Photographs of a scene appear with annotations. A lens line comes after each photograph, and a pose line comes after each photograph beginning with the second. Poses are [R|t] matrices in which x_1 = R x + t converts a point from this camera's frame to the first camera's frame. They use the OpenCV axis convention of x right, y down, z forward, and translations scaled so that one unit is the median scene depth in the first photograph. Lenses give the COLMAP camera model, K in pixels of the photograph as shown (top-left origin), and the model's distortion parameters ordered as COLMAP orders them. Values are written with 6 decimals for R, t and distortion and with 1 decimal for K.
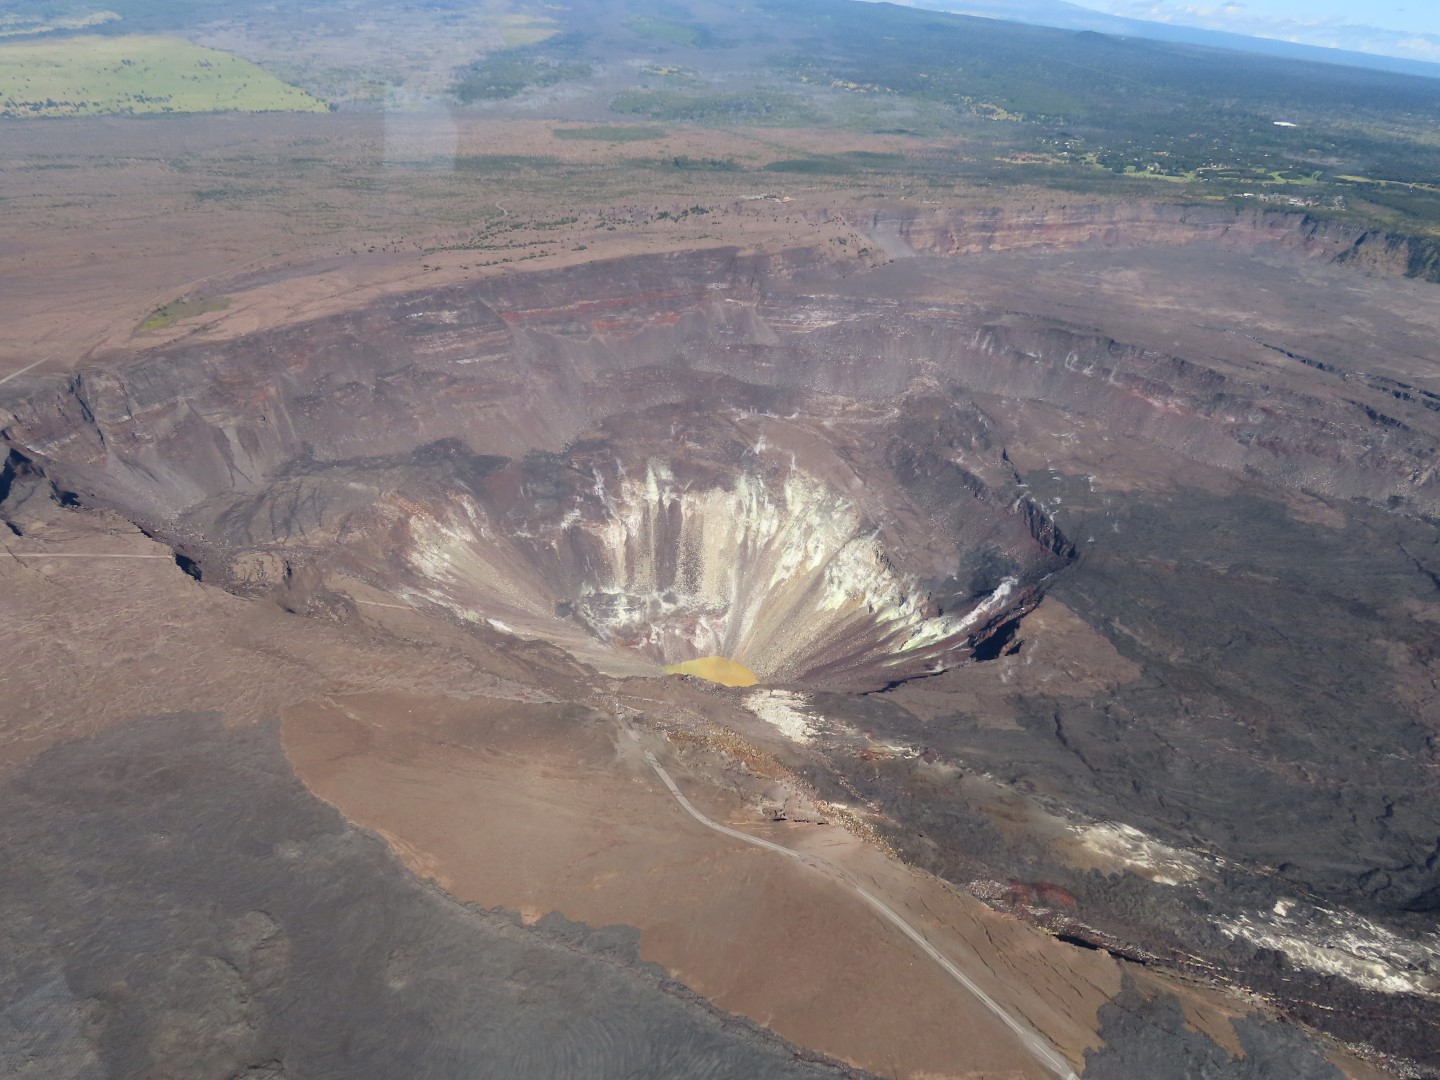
lens RADIAL K [[890.3, 0, 717.3], [0, 890.3, 546.4], [0, 0, 1]] dist [-0.009476, 0.000672]
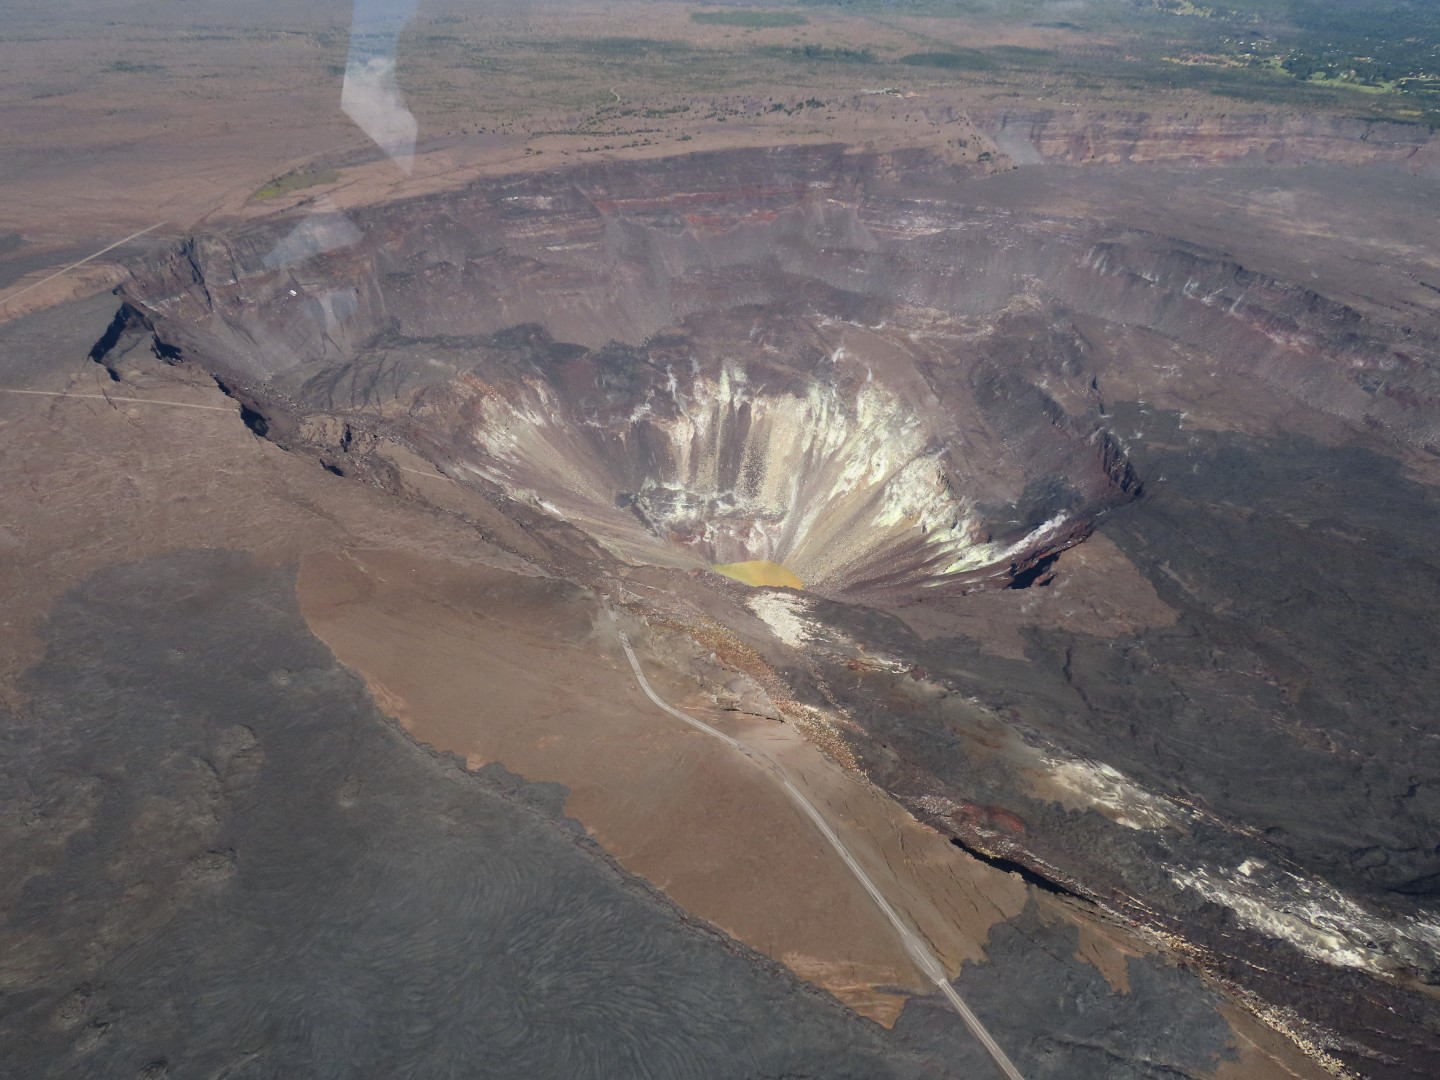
lens RADIAL K [[890.3, 0, 720.5], [0, 890.3, 541.2], [0, 0, 1]] dist [-0.009476, 0.000672]
pose [[0.985915, 0.102290, -0.132322, 0.077178], [-0.089377, 0.990954, 0.100106, 0.004870], [0.141365, -0.086870, 0.986139, -0.001469]]
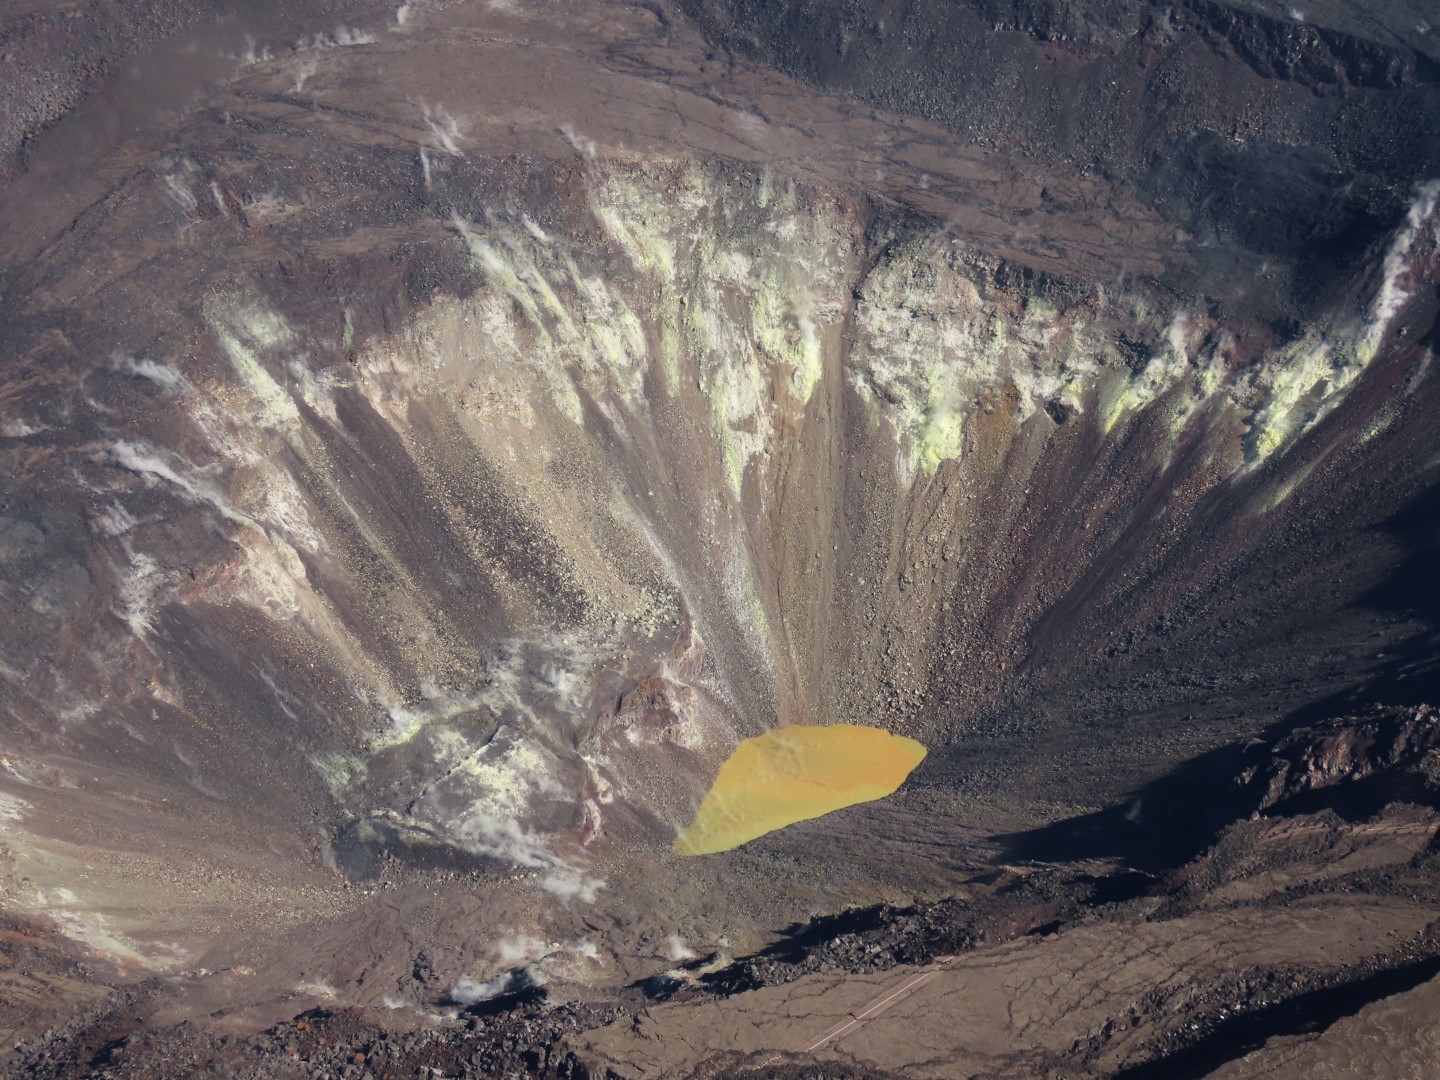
lens RADIAL K [[2494.0, 0, 731.1], [0, 2494.0, 547.6], [0, 0, 1]] dist [-0.016285, 0.000000]
pose [[0.683810, -0.453705, 0.571450, -0.507385], [0.382657, 0.889821, 0.248581, -0.178159], [-0.621271, 0.048687, 0.782082, 0.256777]]
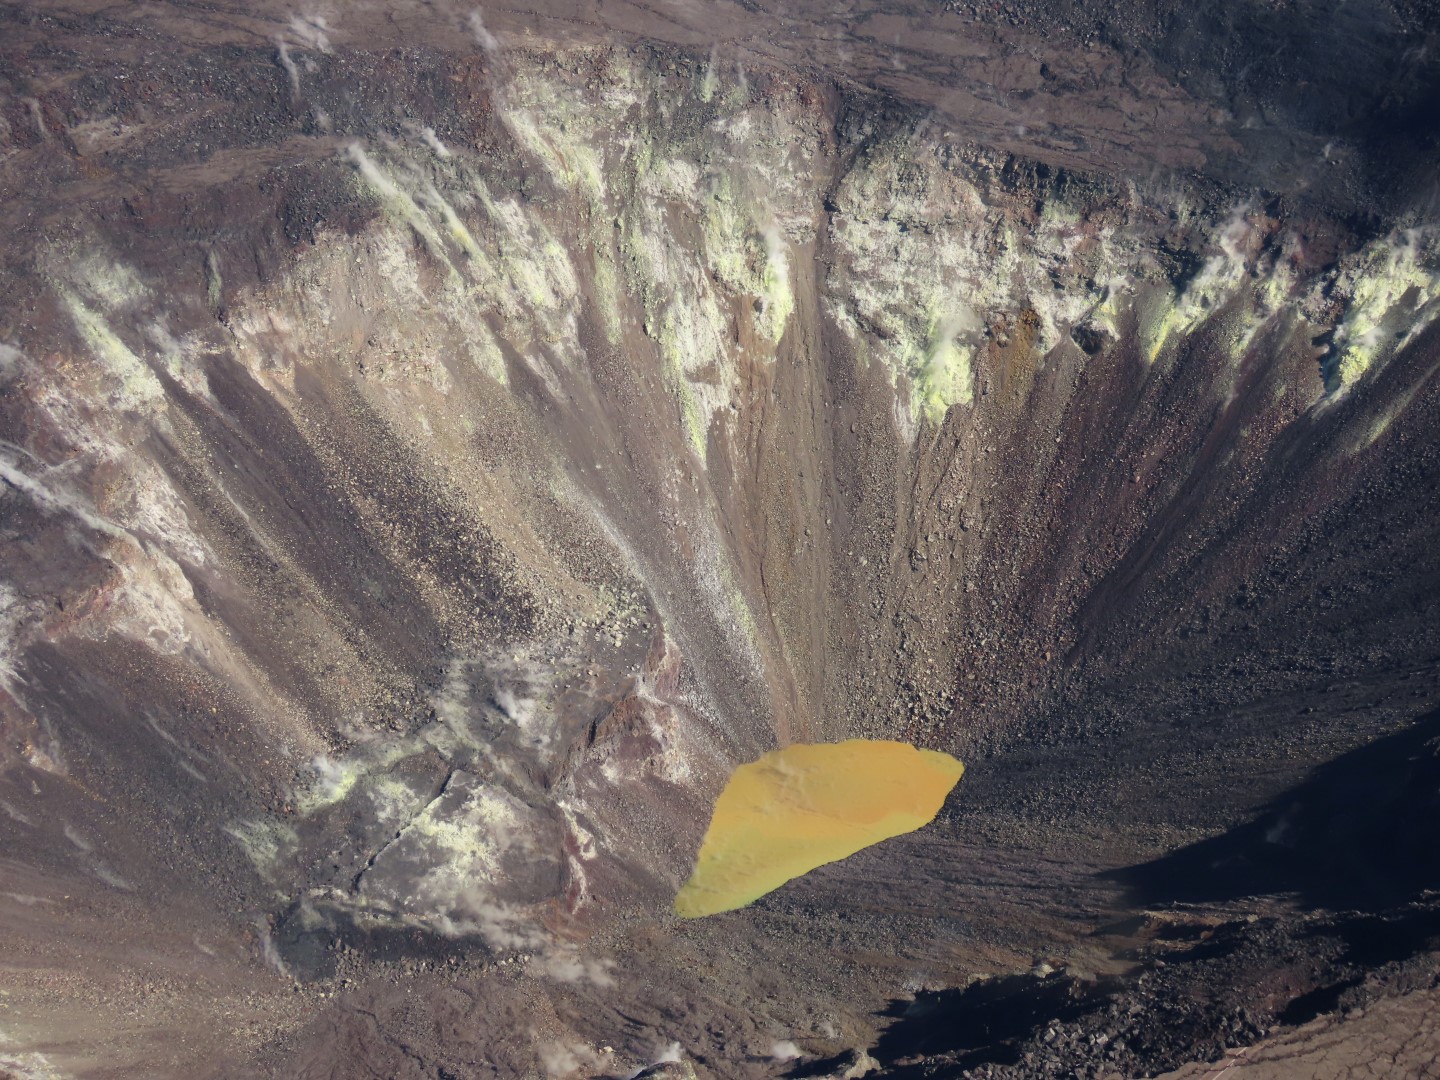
lens RADIAL K [[3057.0, 0, 726.4], [0, 3057.0, 533.0], [0, 0, 1]] dist [-0.022754, 0.000000]
pose [[0.596890, -0.497420, 0.629520, -0.550336], [0.402031, 0.864440, 0.301852, -0.220834], [-0.694330, 0.072914, 0.715953, 0.325647]]
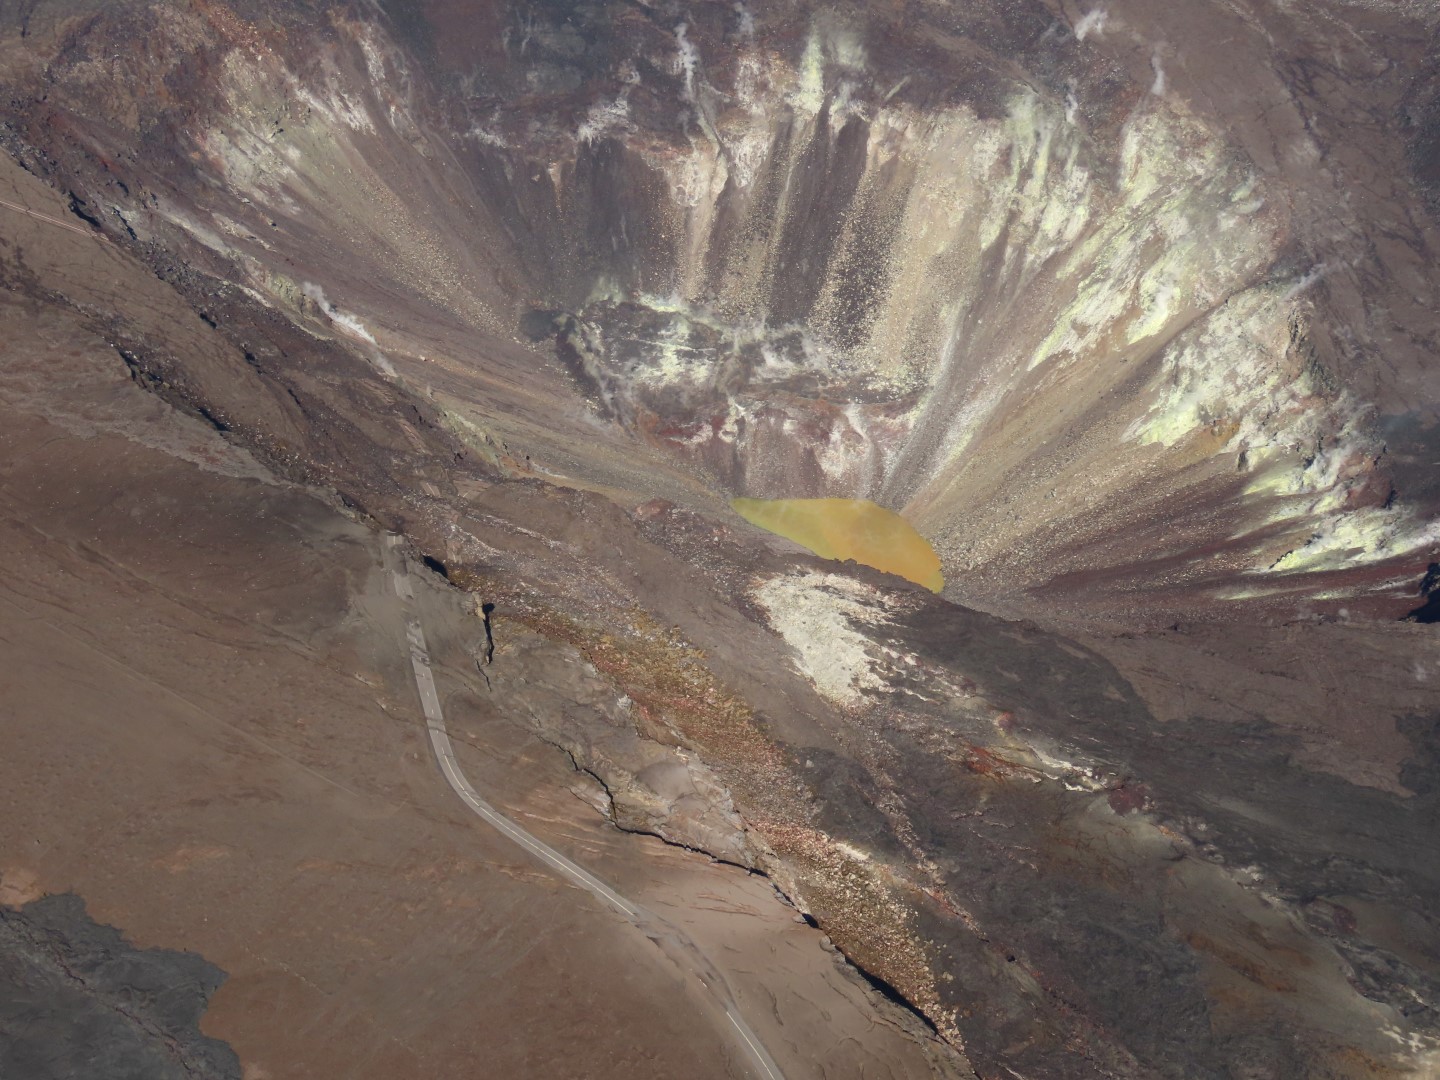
lens RADIAL K [[2125.2, 0, 741.2], [0, 2125.2, 517.5], [0, 0, 1]] dist [-0.020306, 0.000000]
pose [[0.963447, 0.201421, -0.176632, 0.120254], [-0.178123, 0.974107, 0.139237, 0.001036], [0.200104, -0.102686, 0.974379, 0.004192]]
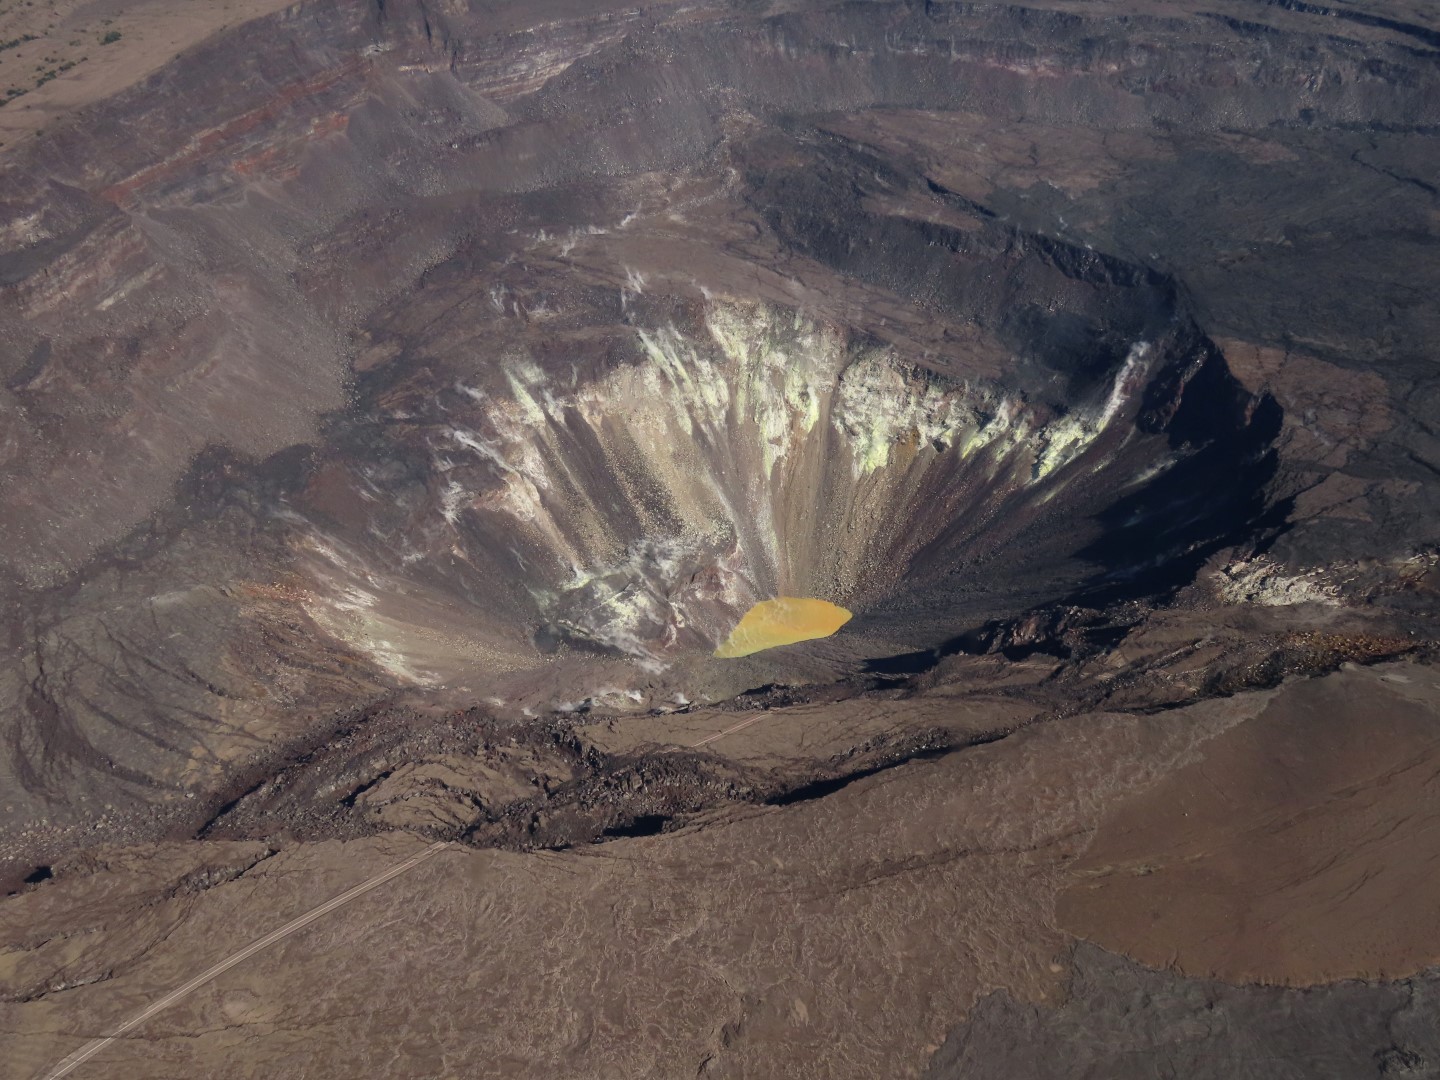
lens RADIAL K [[1286.8, 0, 713.9], [0, 1286.8, 551.1], [0, 0, 1]] dist [-0.031968, 0.002922]
pose [[0.775636, -0.411390, 0.478693, -0.462050], [0.338504, 0.911241, 0.234638, -0.144935], [-0.532733, -0.019954, 0.846048, 0.211645]]
